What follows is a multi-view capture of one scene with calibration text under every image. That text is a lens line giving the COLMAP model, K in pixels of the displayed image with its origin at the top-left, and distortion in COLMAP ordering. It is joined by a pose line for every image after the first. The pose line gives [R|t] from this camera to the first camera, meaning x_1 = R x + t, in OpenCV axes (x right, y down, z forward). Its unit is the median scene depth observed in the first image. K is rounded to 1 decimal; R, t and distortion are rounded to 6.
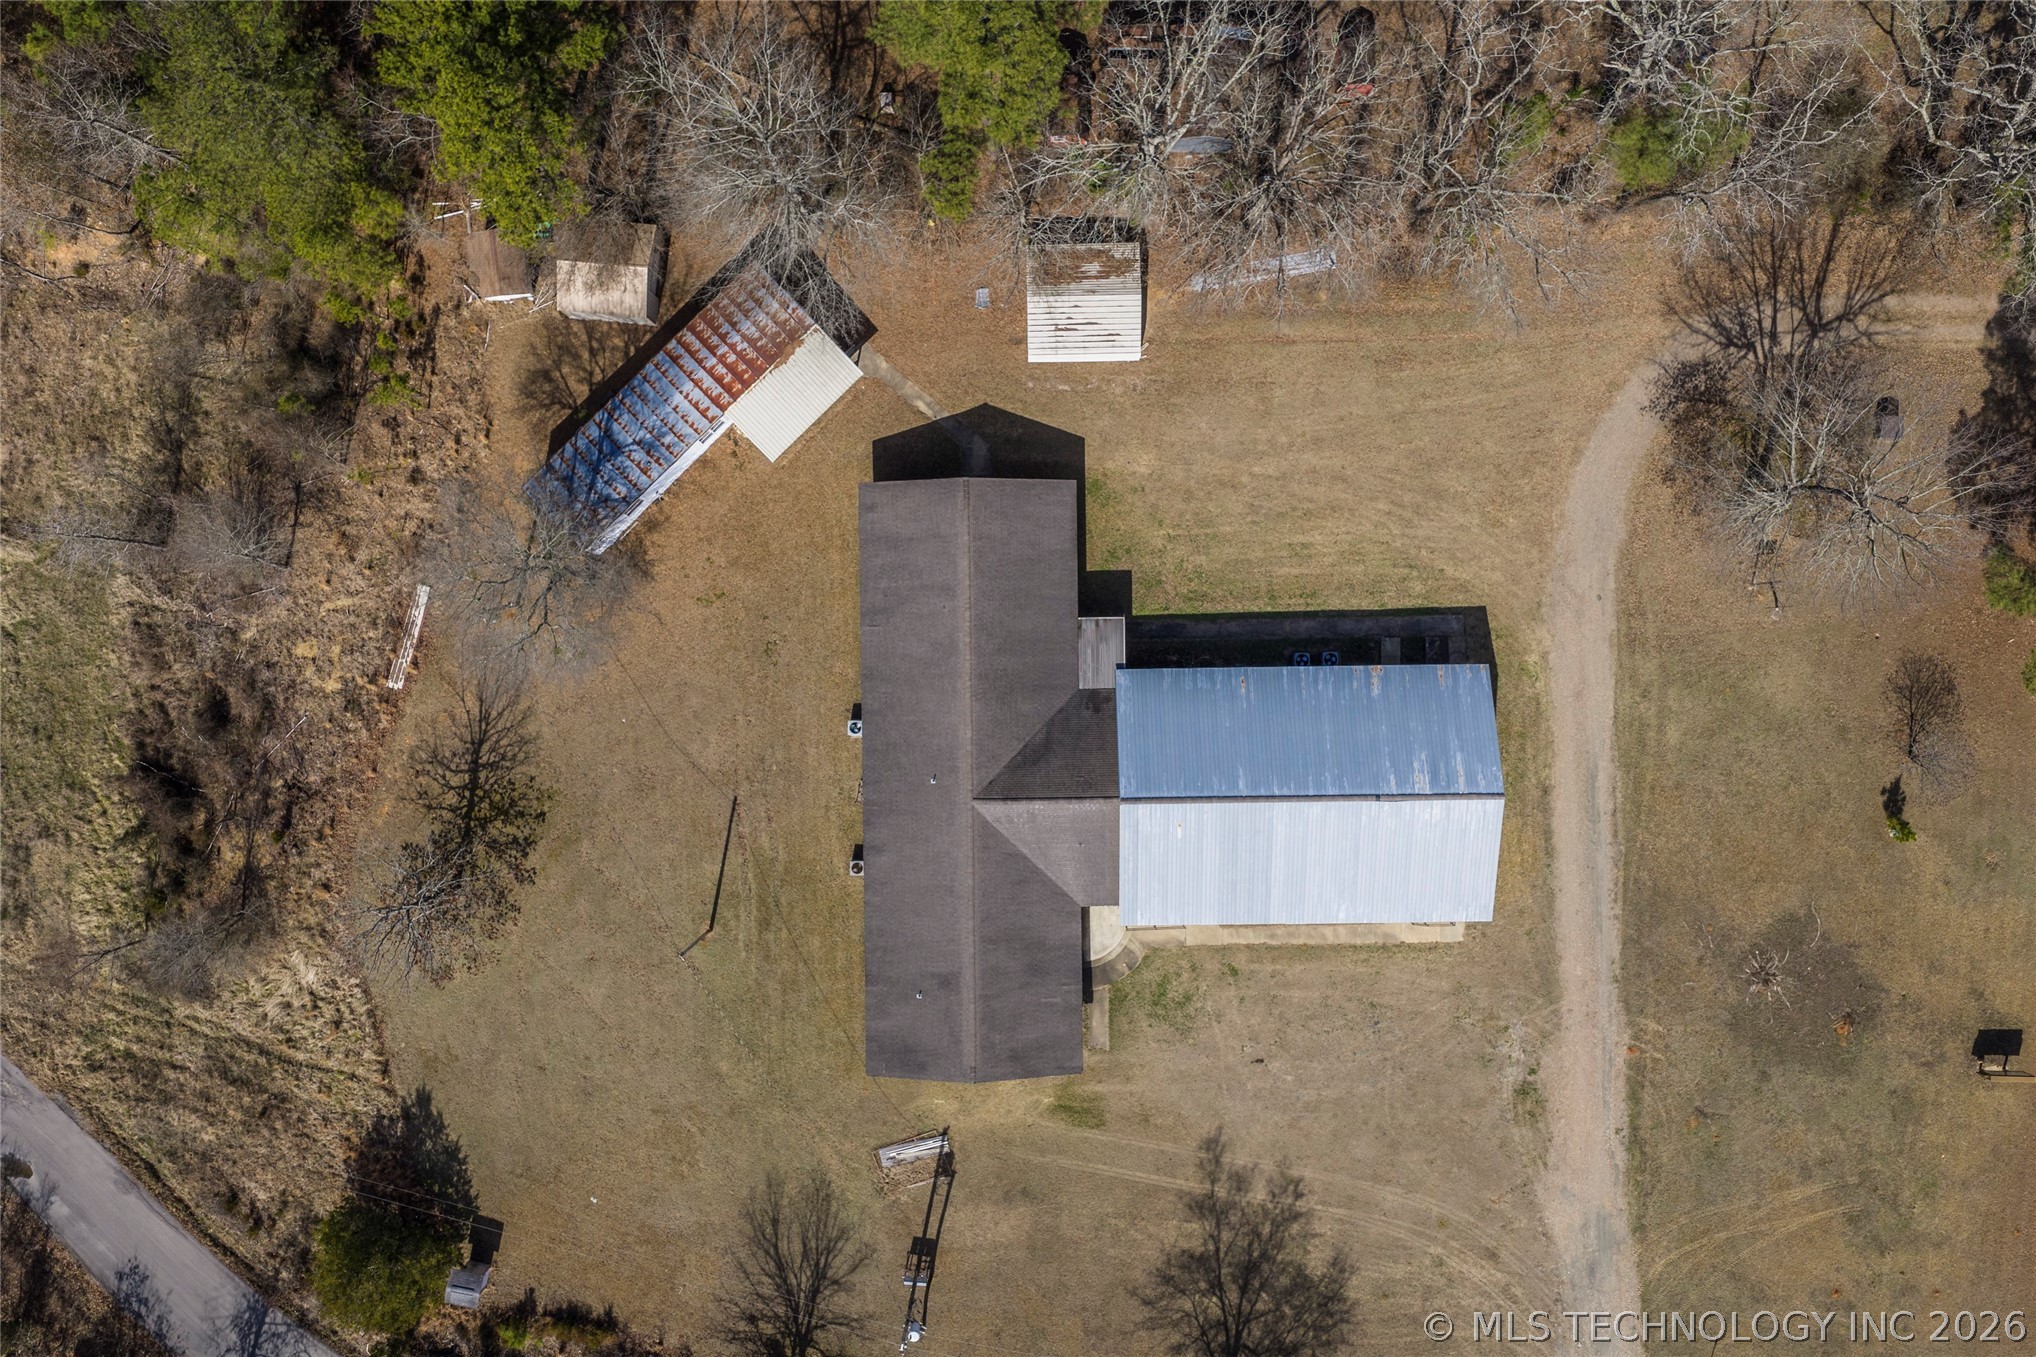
lens RADIAL K [[1681.1, 0, 1008.6], [0, 1681.1, 669.2], [0, 0, 1]] dist [0.023474, -0.036498]
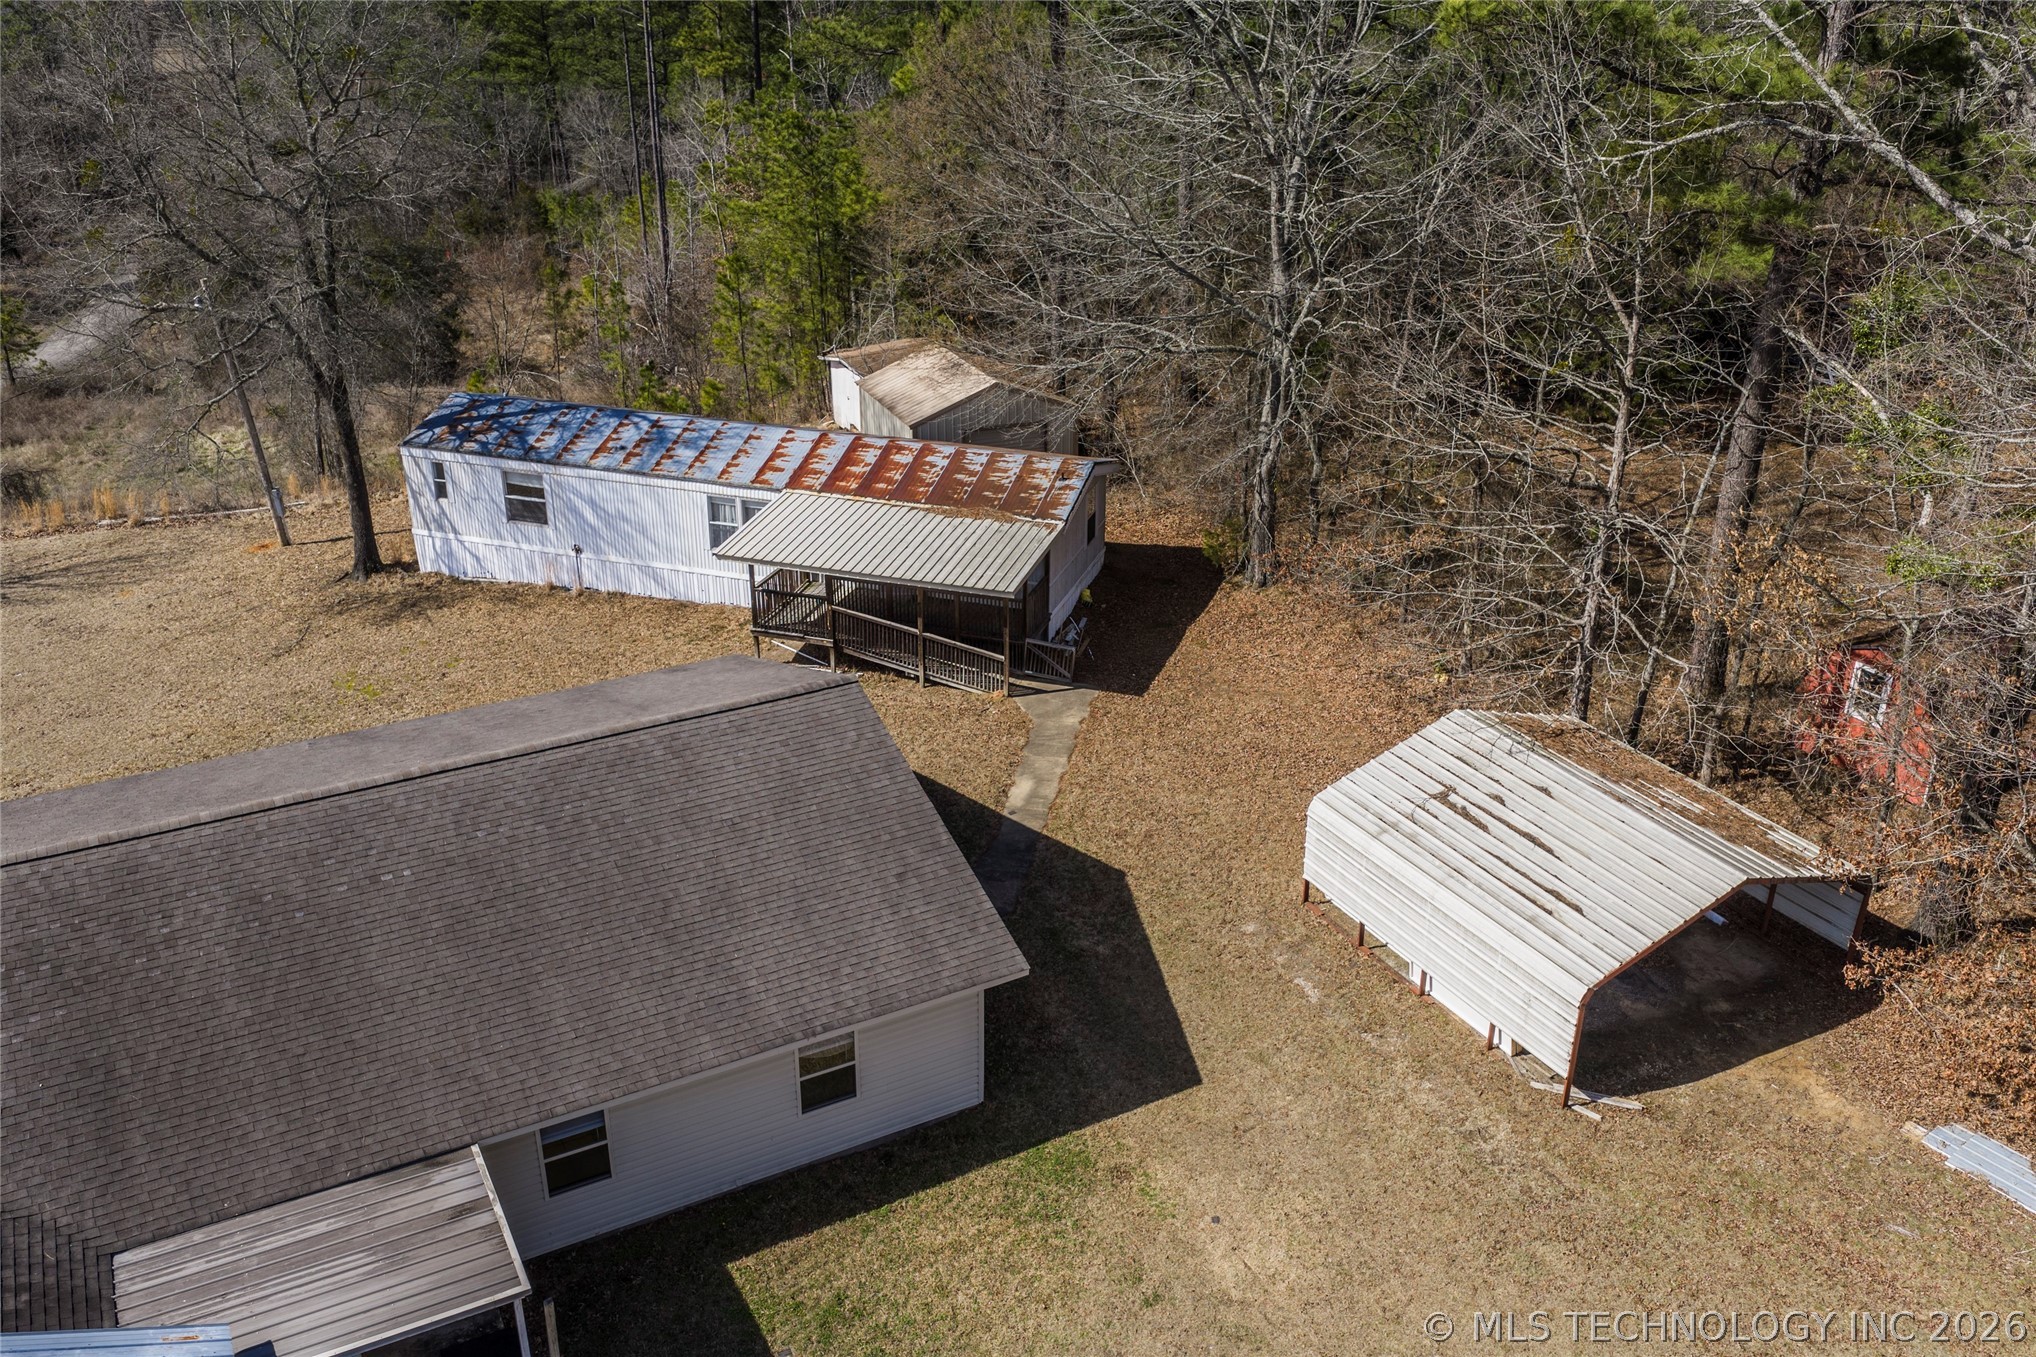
lens RADIAL K [[1681.1, 0, 1013.8], [0, 1681.1, 677.3], [0, 0, 1]] dist [0.023474, -0.036498]
pose [[0.467866, 0.385638, -0.795226, 0.217184], [-0.883415, 0.177503, -0.433672, -0.006489], [-0.026085, 0.905415, 0.423726, 0.826271]]
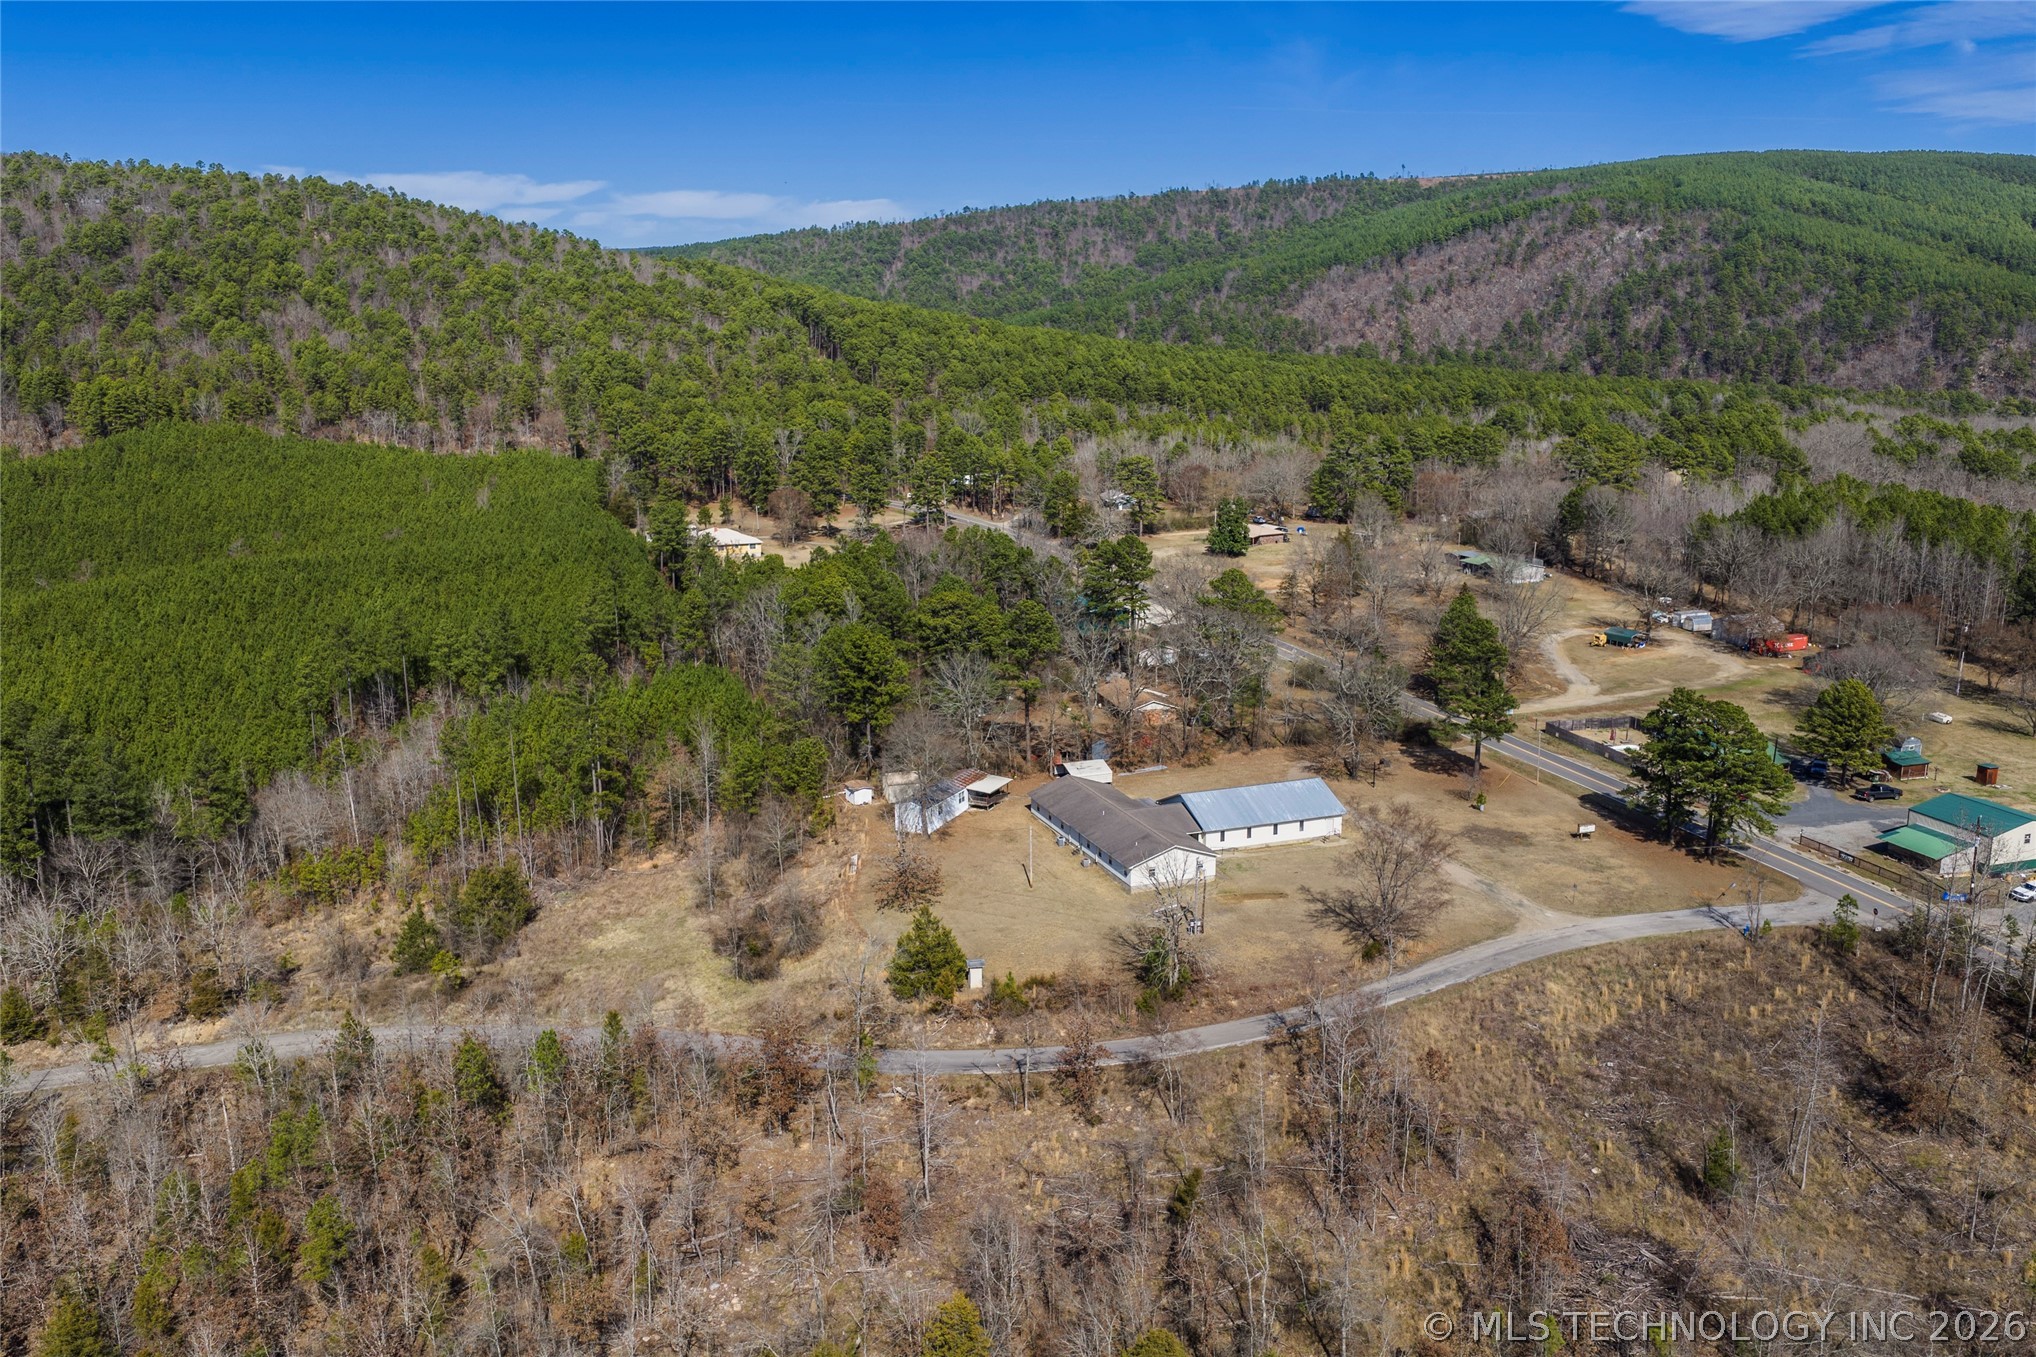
lens RADIAL K [[1681.1, 0, 1008.7], [0, 1681.1, 682.6], [0, 0, 1]] dist [0.023474, -0.036498]
pose [[0.938607, -0.073277, 0.337118, -0.892451], [0.344982, 0.192858, -0.918582, 2.016697], [0.002296, 0.978487, 0.206297, 0.332049]]
